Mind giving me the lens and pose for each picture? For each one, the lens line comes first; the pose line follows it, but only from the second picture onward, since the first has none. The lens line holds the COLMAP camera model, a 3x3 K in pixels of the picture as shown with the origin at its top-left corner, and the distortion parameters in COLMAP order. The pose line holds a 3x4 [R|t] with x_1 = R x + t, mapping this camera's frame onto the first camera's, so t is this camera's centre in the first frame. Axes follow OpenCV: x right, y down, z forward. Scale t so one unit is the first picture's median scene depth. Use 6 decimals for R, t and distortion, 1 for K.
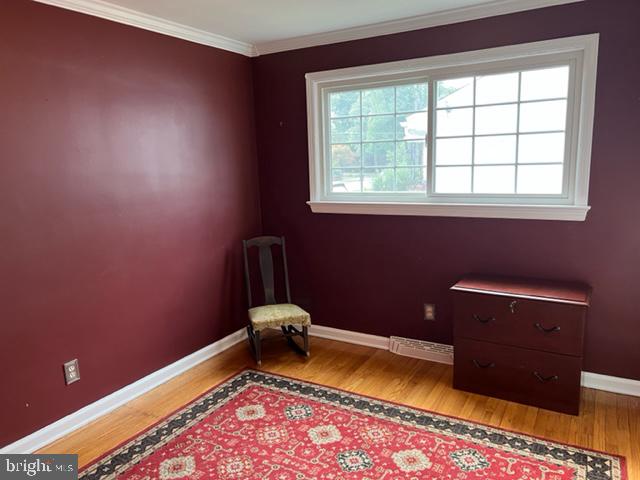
lens RADIAL K [[489.6, 0, 320.0], [0, 489.6, 240.0], [0, 0, 1]] dist [0.059637, -0.082680]
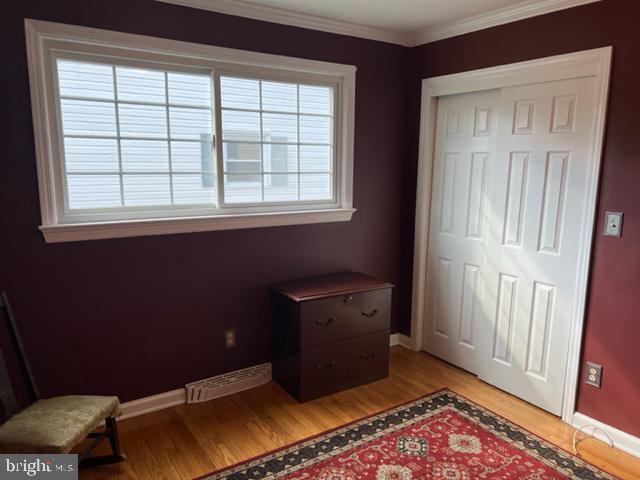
lens RADIAL K [[489.6, 0, 320.0], [0, 489.6, 240.0], [0, 0, 1]] dist [0.059637, -0.082680]
pose [[0.426407, -0.111622, 0.897618, -0.567982], [0.121558, 0.990426, 0.065417, -0.078384], [-0.896326, 0.081219, 0.435893, 0.541918]]
